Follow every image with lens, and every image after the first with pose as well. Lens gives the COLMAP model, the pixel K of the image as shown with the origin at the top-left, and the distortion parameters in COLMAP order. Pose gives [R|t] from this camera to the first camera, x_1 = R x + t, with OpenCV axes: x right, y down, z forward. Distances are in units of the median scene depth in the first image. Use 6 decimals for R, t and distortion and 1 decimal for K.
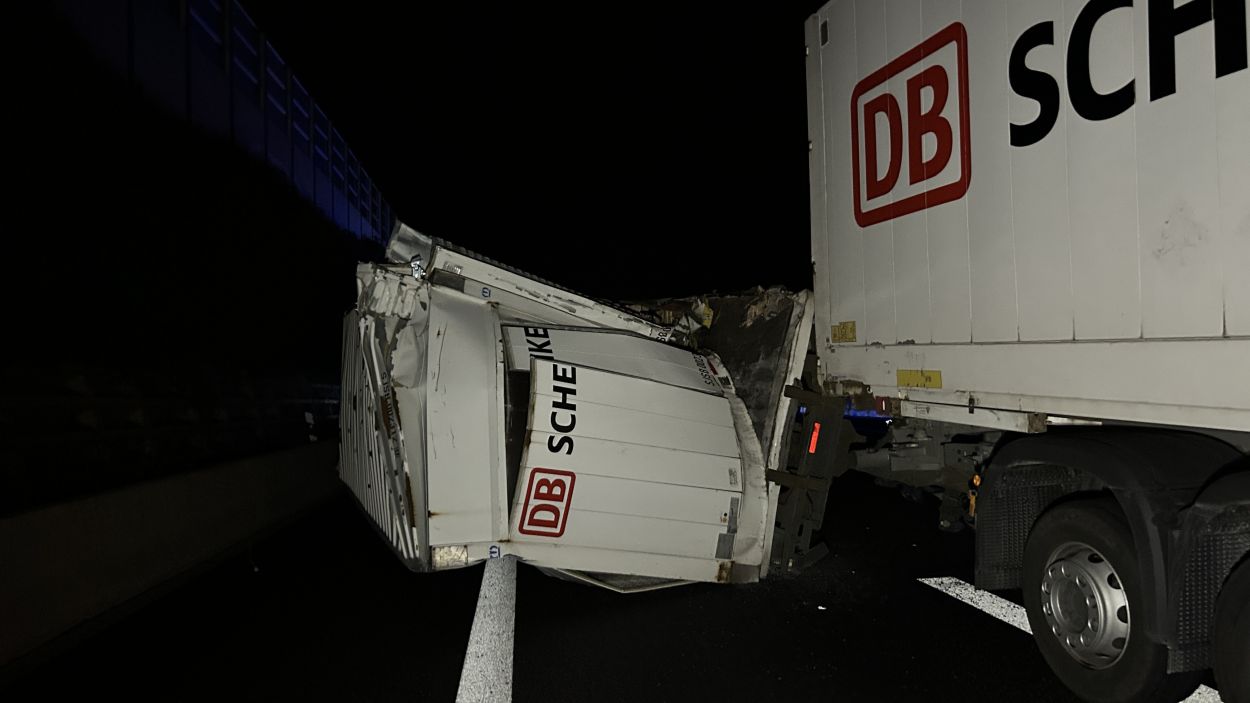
lens RADIAL K [[962.2, 0, 628.6], [0, 962.2, 350.4], [0, 0, 1]] dist [0.079743, -0.087854]
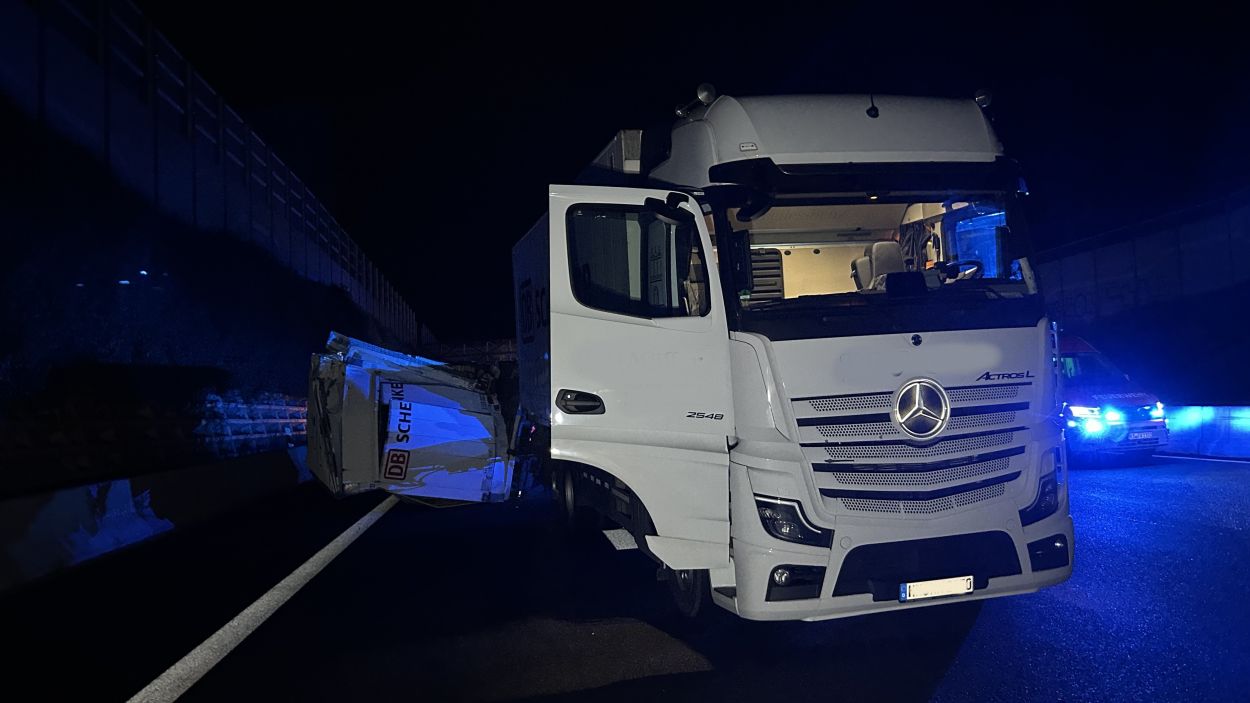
lens RADIAL K [[962.2, 0, 624.0], [0, 962.2, 350.6], [0, 0, 1]] dist [0.079743, -0.087854]
pose [[0.999772, -0.013549, 0.016509, 0.397390], [0.013792, 0.999797, -0.014719, -0.063186], [-0.016307, 0.014943, 0.999755, -1.215259]]
